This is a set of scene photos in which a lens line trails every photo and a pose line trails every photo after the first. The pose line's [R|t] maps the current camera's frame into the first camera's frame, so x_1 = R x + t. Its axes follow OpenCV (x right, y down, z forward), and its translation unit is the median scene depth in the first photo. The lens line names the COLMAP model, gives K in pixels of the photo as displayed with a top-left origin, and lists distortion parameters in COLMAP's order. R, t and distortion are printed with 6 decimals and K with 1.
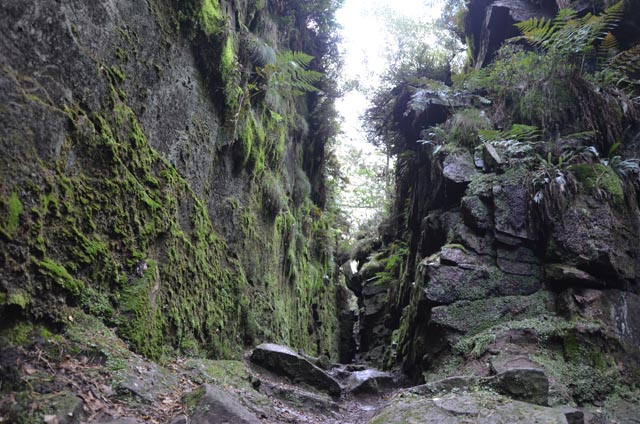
lens RADIAL K [[491.5, 0, 317.6], [0, 491.5, 211.8], [0, 0, 1]] dist [-0.106482, 0.007294]
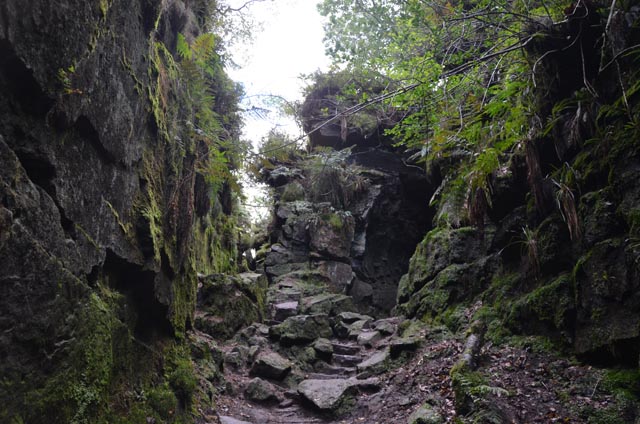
lens RADIAL K [[491.5, 0, 315.7], [0, 491.5, 211.3], [0, 0, 1]] dist [-0.106482, 0.007294]
pose [[0.984126, 0.009762, 0.177204, 0.011861], [-0.014298, 0.999602, 0.024338, -0.177451], [-0.176896, -0.026485, 0.983873, -1.651074]]
